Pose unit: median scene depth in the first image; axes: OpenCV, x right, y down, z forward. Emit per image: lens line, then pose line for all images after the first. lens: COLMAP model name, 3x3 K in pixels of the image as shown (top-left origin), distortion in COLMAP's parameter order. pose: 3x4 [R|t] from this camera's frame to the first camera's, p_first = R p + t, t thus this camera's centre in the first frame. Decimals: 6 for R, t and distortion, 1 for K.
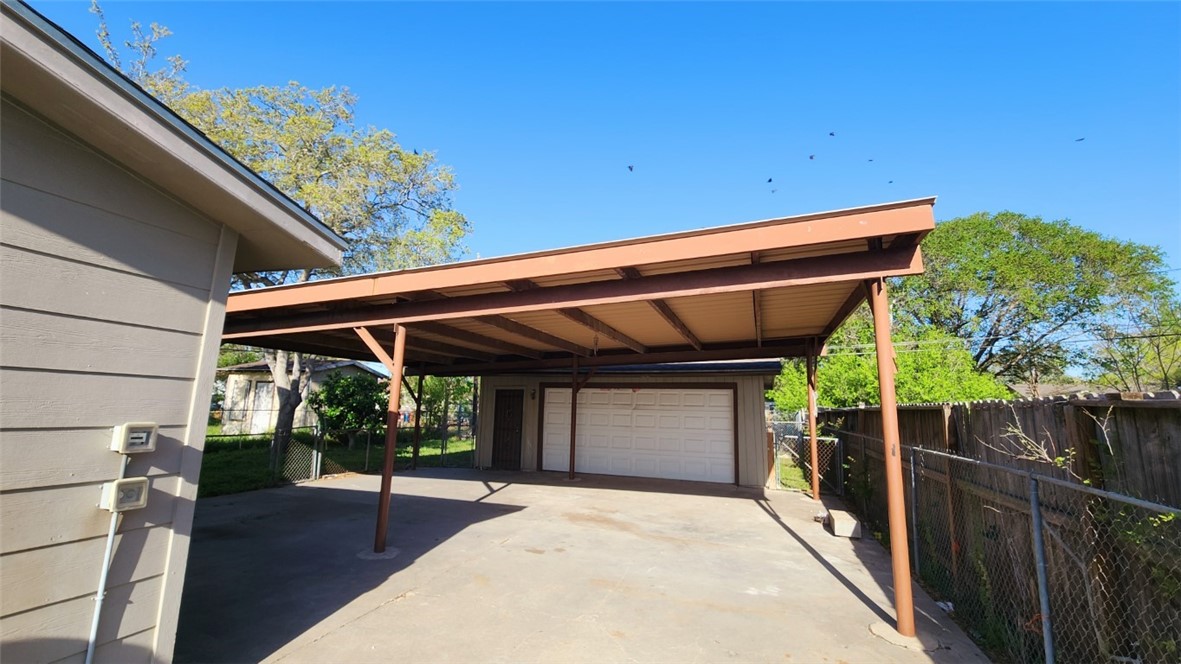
lens RADIAL K [[479.2, 0, 588.3], [0, 479.2, 328.9], [0, 0, 1]] dist [0.001557, 0.000281]
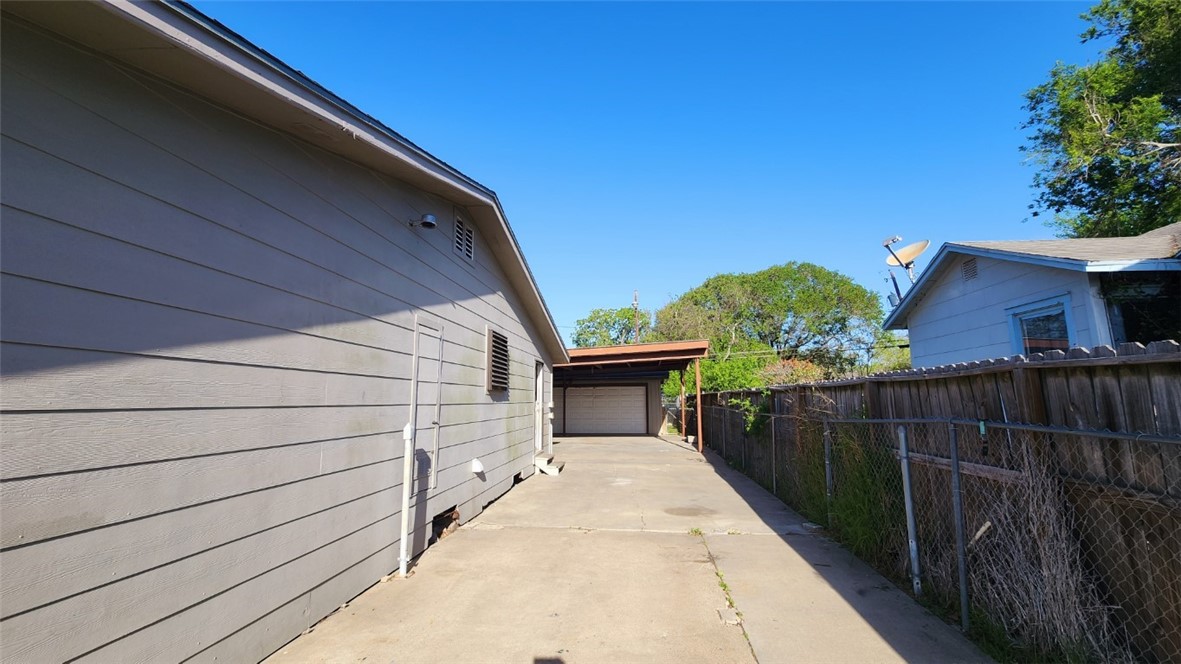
lens RADIAL K [[479.2, 0, 588.3], [0, 479.2, 328.9], [0, 0, 1]] dist [0.001557, 0.000281]
pose [[0.975529, 0.003108, 0.219847, -0.348976], [-0.007207, 0.999815, 0.017844, -0.138020], [-0.219751, -0.018992, 0.975371, -0.835574]]
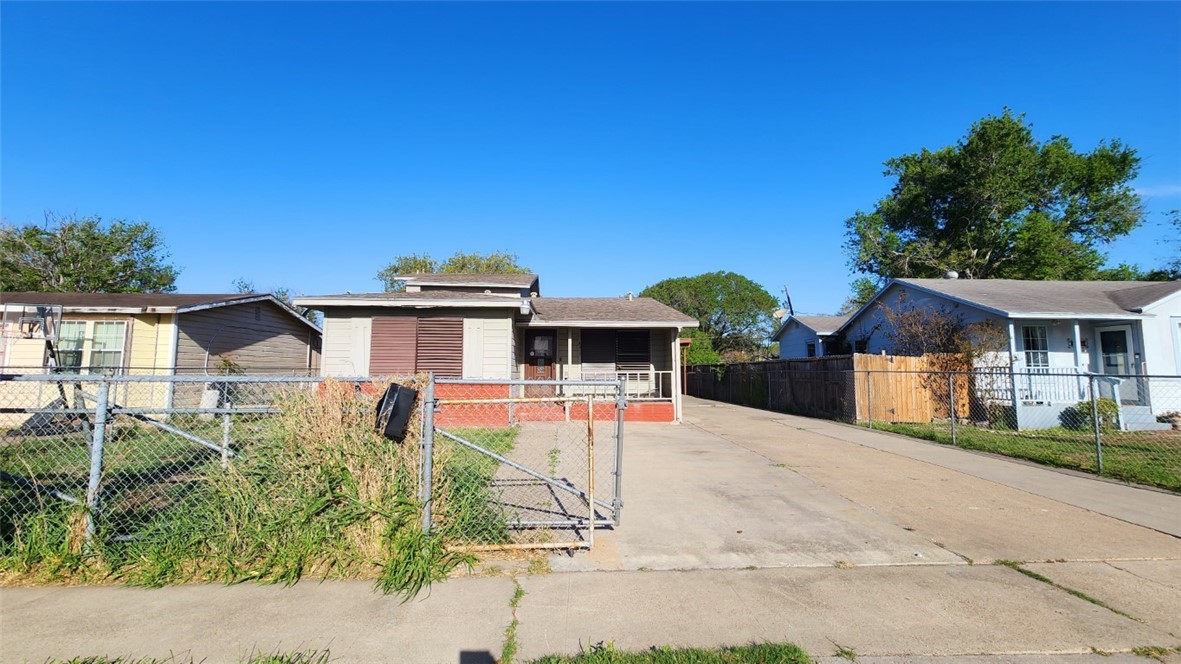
lens RADIAL K [[479.2, 0, 588.3], [0, 479.2, 328.9], [0, 0, 1]] dist [0.001557, 0.000281]
pose [[0.927889, 0.012234, 0.372656, -1.193979], [-0.041012, 0.996746, 0.069397, -0.290219], [-0.370594, -0.079676, 0.925371, -1.778957]]
